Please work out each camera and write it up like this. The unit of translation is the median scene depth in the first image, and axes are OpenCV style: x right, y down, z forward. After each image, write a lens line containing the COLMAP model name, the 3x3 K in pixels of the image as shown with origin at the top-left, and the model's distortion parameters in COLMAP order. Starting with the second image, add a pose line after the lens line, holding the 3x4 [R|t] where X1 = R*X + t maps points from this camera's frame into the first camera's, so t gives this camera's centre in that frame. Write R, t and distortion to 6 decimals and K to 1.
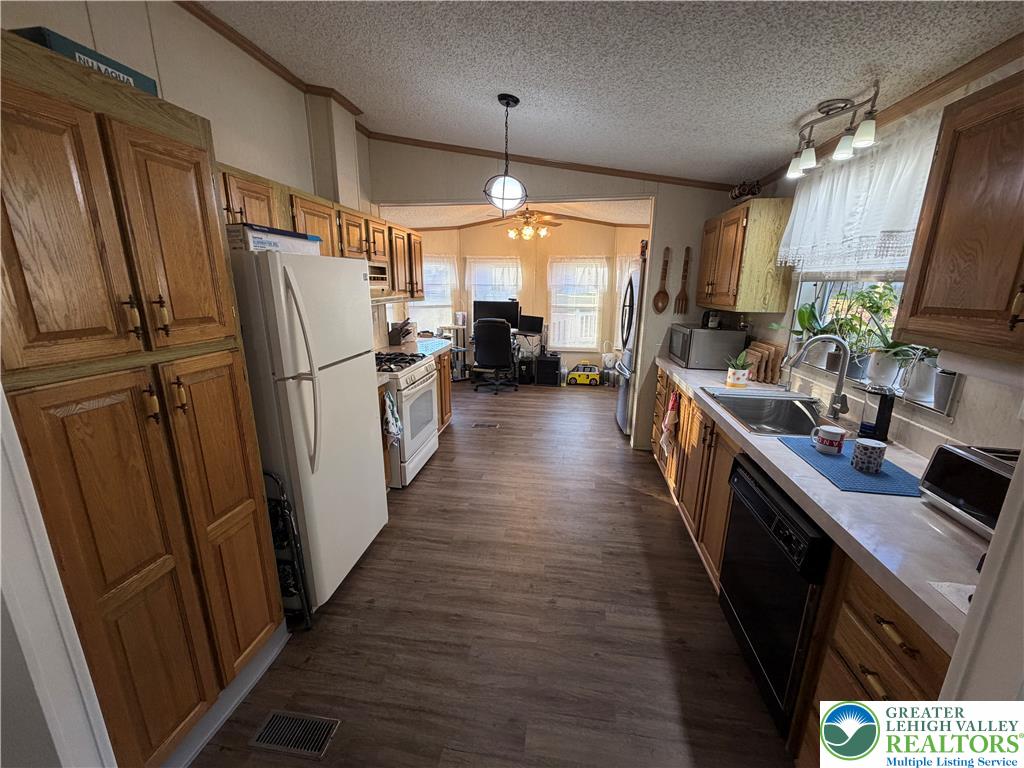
lens RADIAL K [[407.3, 0, 508.8], [0, 407.3, 384.9], [0, 0, 1]] dist [-0.000553, 0.000014]
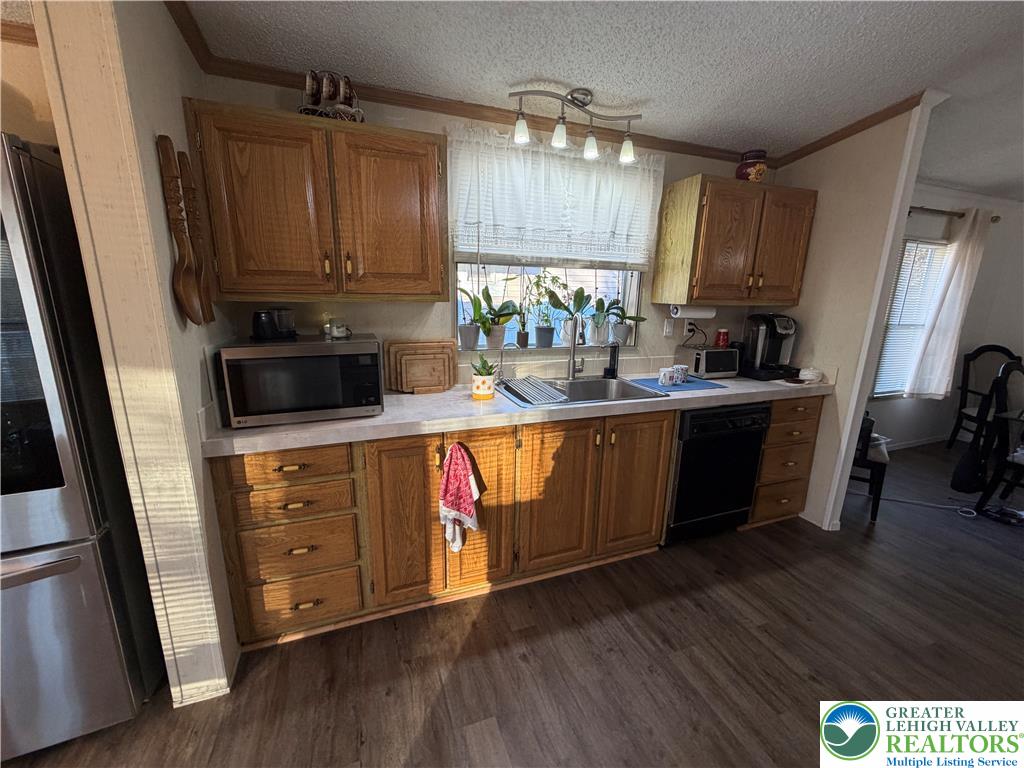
lens RADIAL K [[407.3, 0, 508.8], [0, 407.3, 384.9], [0, 0, 1]] dist [-0.000553, 0.000014]
pose [[-0.487129, -0.211897, 0.847234, -0.114510], [0.191744, 0.920498, 0.340466, -0.273884], [-0.852021, 0.328303, -0.407772, 1.273927]]
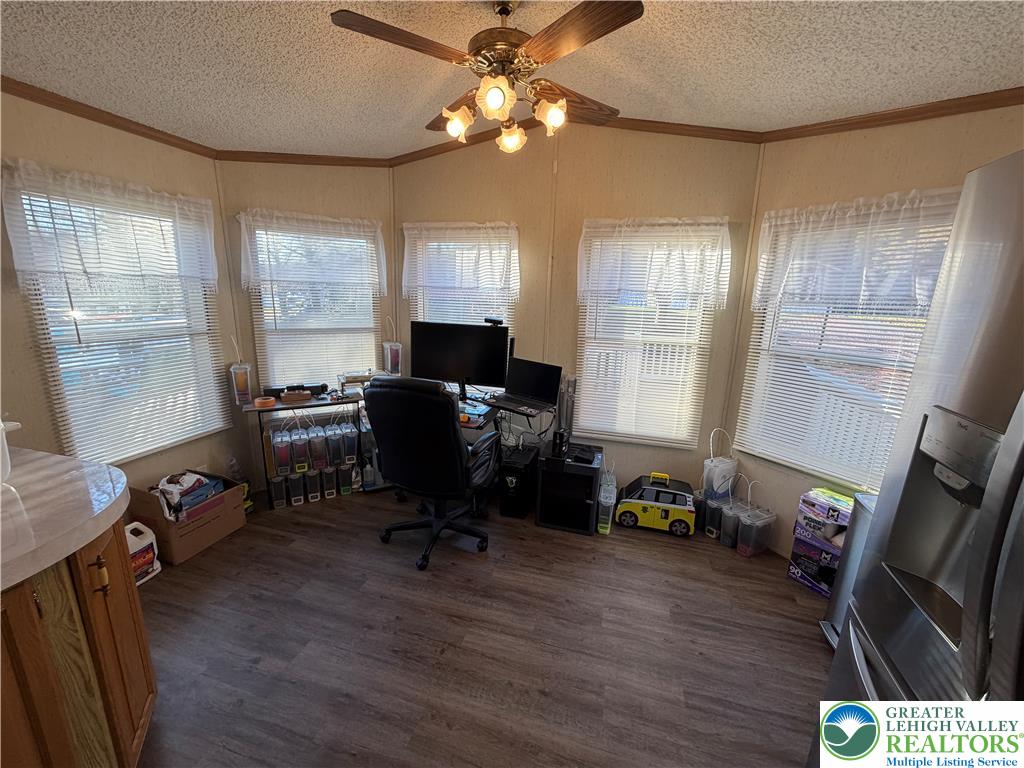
lens RADIAL K [[407.3, 0, 508.8], [0, 407.3, 384.9], [0, 0, 1]] dist [-0.000553, 0.000014]
pose [[0.991662, 0.049343, -0.119046, 0.193643], [-0.051613, 0.998538, -0.016056, -0.329766], [0.118080, 0.022066, 0.992759, 1.388796]]
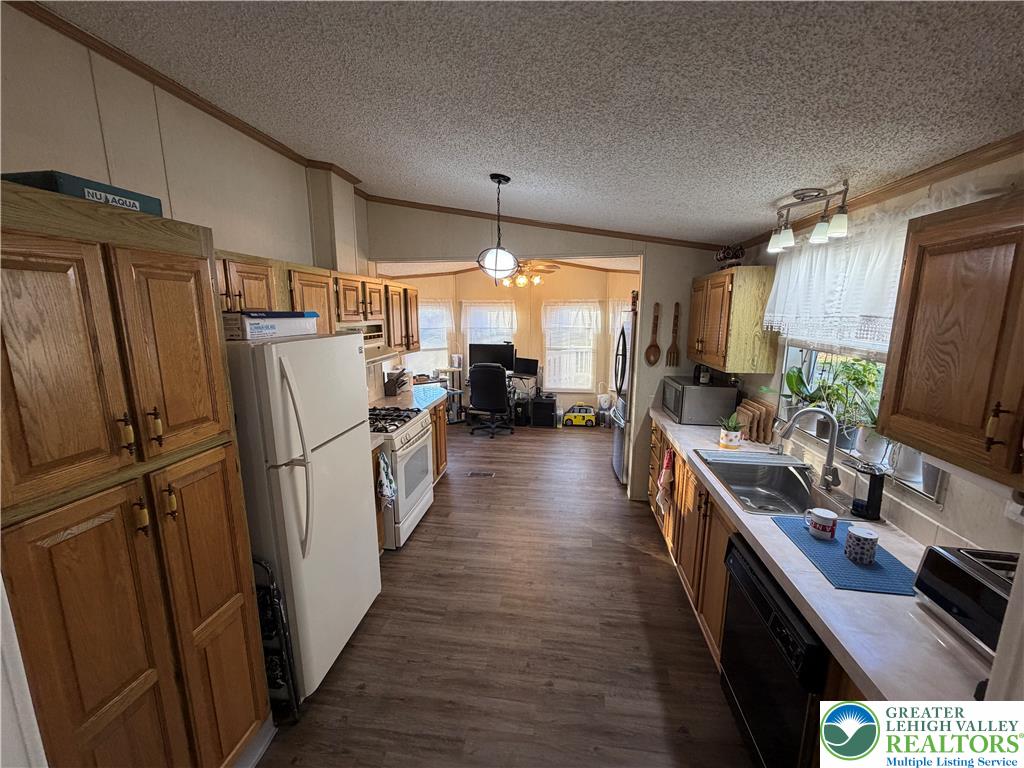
lens RADIAL K [[407.3, 0, 508.8], [0, 407.3, 384.9], [0, 0, 1]] dist [-0.000553, 0.000014]
pose [[0.999922, -0.009848, 0.007684, 0.007627], [0.010337, 0.997731, -0.066533, -0.089141], [-0.007012, 0.066607, 0.997755, -0.009729]]
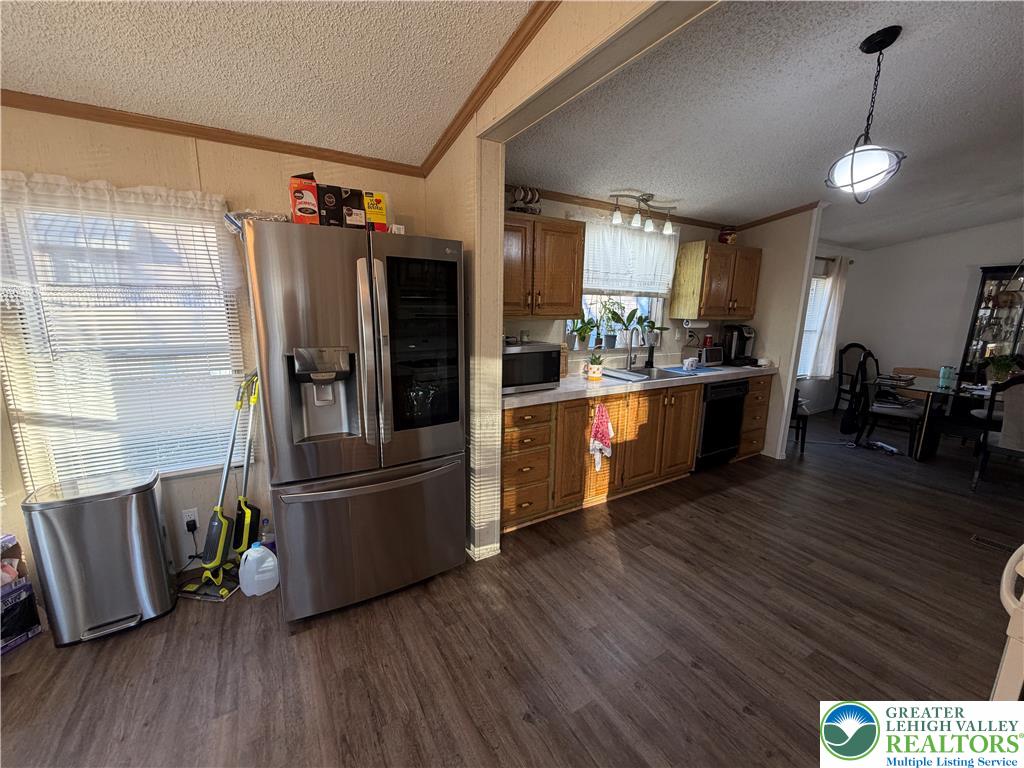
lens RADIAL K [[407.3, 0, 508.8], [0, 407.3, 384.9], [0, 0, 1]] dist [-0.000553, 0.000014]
pose [[-0.637011, -0.164353, 0.753130, -0.201437], [0.168734, 0.923584, 0.344269, -0.447414], [-0.752161, 0.346382, -0.560602, 1.894800]]
